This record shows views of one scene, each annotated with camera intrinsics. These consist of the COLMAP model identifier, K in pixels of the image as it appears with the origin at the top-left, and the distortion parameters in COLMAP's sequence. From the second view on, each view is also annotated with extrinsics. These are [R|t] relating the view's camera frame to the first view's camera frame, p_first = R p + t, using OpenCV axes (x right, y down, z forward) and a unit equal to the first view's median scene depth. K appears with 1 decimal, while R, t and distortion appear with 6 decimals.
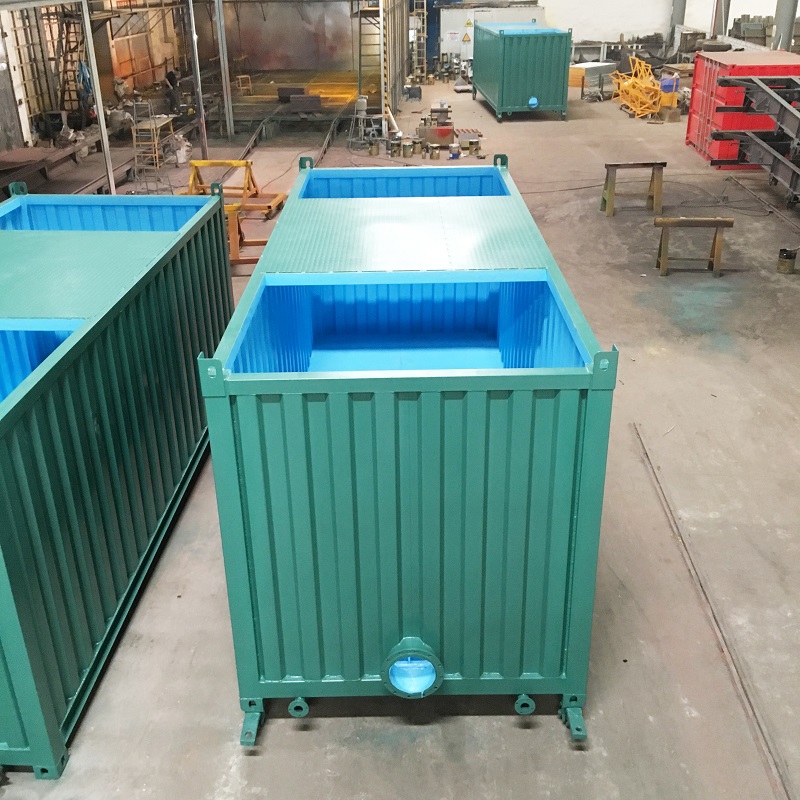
lens RADIAL K [[896.5, 0, 403.1], [0, 896.5, 385.9], [0, 0, 1]] dist [0.069031, -0.135494]
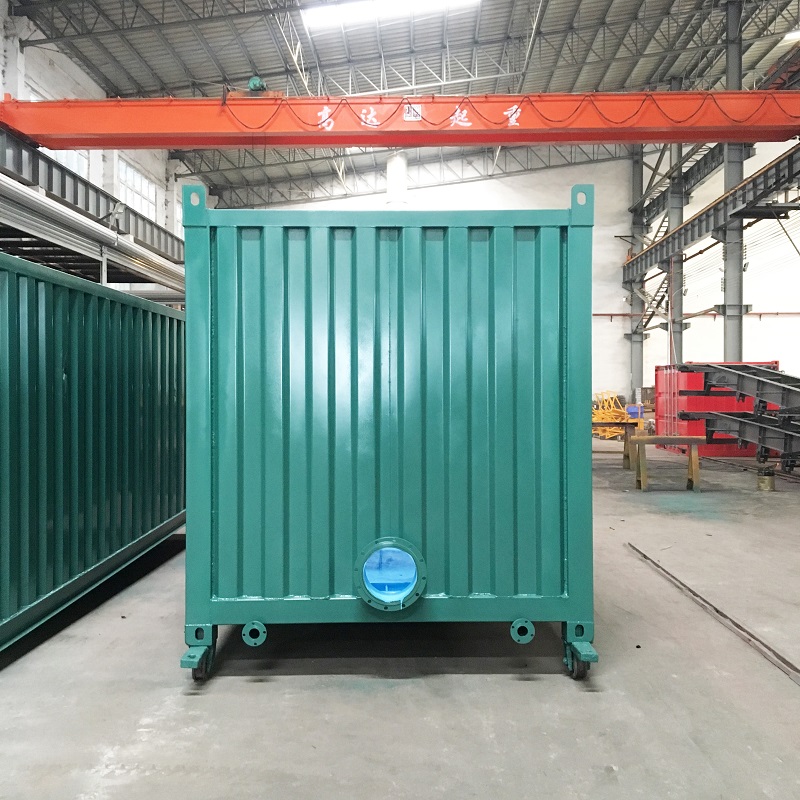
lens RADIAL K [[896.5, 0, 403.1], [0, 896.5, 385.9], [0, 0, 1]] dist [0.069031, -0.135494]
pose [[0.999763, 0.013192, 0.017347, 0.004906], [-0.004599, 0.905767, -0.423752, 0.502017], [-0.021302, 0.423571, 0.905612, 0.138241]]
